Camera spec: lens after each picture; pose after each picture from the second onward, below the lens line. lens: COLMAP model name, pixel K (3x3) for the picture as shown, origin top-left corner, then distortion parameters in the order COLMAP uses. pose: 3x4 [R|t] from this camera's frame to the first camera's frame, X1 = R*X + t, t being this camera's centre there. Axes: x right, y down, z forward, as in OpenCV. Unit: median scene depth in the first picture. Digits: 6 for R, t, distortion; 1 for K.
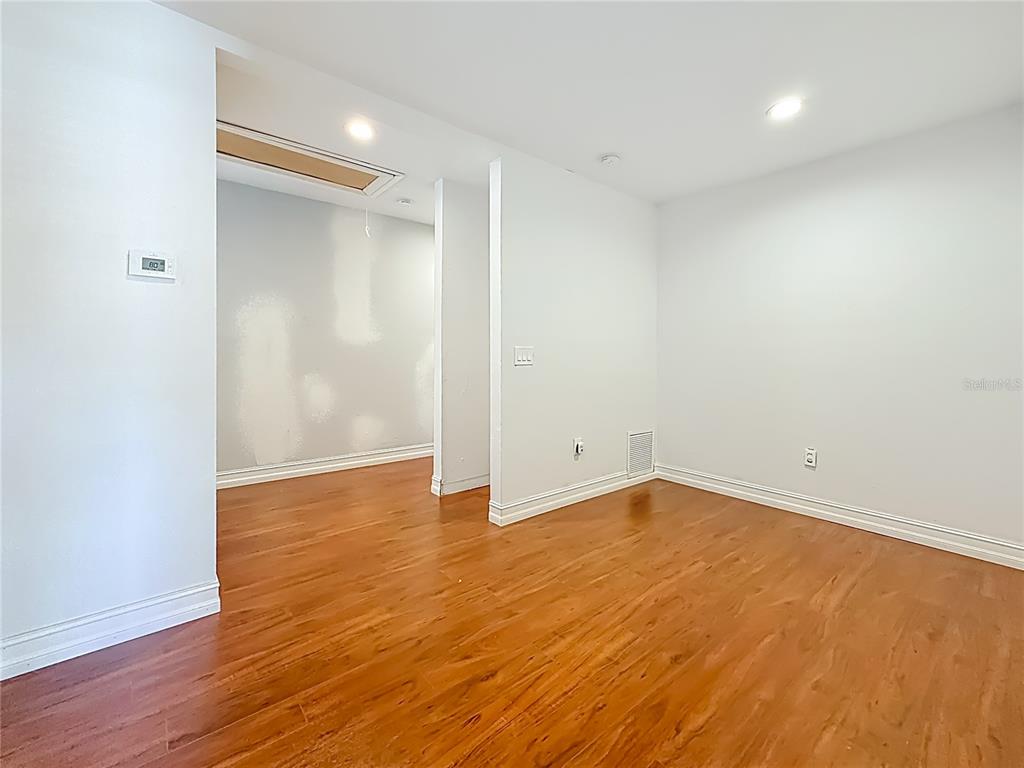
lens RADIAL K [[431.2, 0, 509.2], [0, 431.2, 363.8], [0, 0, 1]] dist [0.000650, 0.000219]
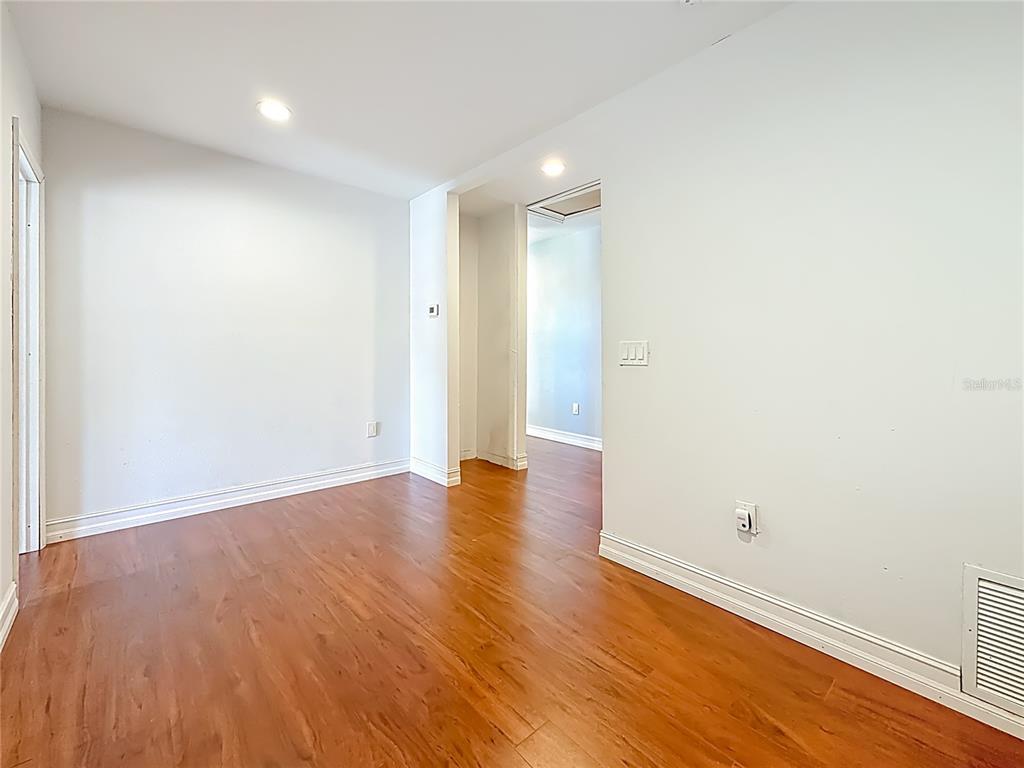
lens RADIAL K [[426.8, 0, 515.1], [0, 426.8, 374.2], [0, 0, 1]] dist [0.001632, -0.000173]
pose [[0.050800, 0.045766, -0.997660, 1.164479], [-0.025091, 0.998693, 0.044536, -0.014330], [0.998394, 0.022770, 0.051882, 1.150093]]
